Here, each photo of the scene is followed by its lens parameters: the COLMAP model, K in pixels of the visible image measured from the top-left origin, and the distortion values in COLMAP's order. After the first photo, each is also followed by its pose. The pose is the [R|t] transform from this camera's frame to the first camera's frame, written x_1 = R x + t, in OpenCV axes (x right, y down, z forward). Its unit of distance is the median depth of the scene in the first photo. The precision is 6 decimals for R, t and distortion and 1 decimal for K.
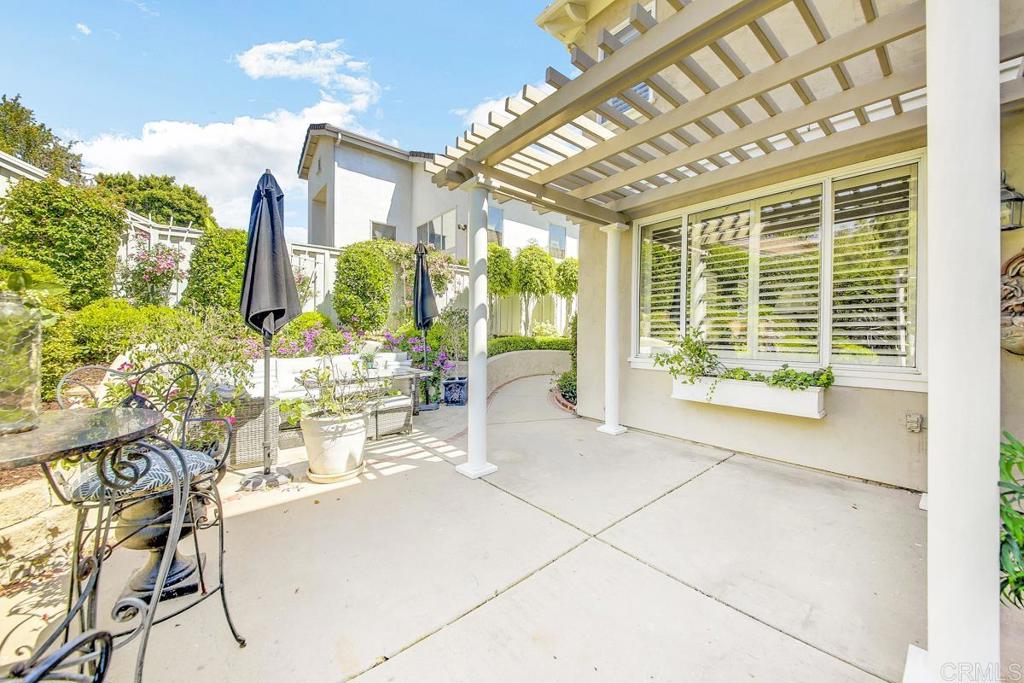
lens RADIAL K [[438.5, 0, 509.5], [0, 438.5, 326.0], [0, 0, 1]] dist [0.015265, -0.014708]
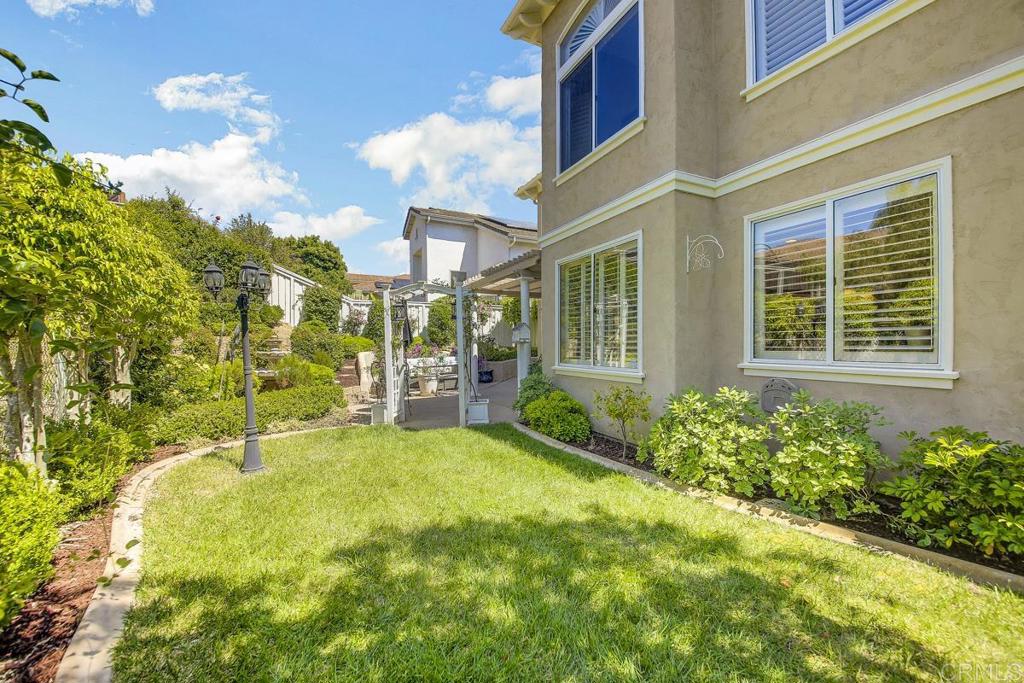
lens RADIAL K [[411.3, 0, 512.8], [0, 411.3, 338.6], [0, 0, 1]] dist [0.000659, -0.000098]
pose [[0.984227, -0.015529, -0.176228, 0.149723], [0.016788, 0.999843, 0.005654, -0.010593], [0.176113, -0.008524, 0.984333, -0.371944]]
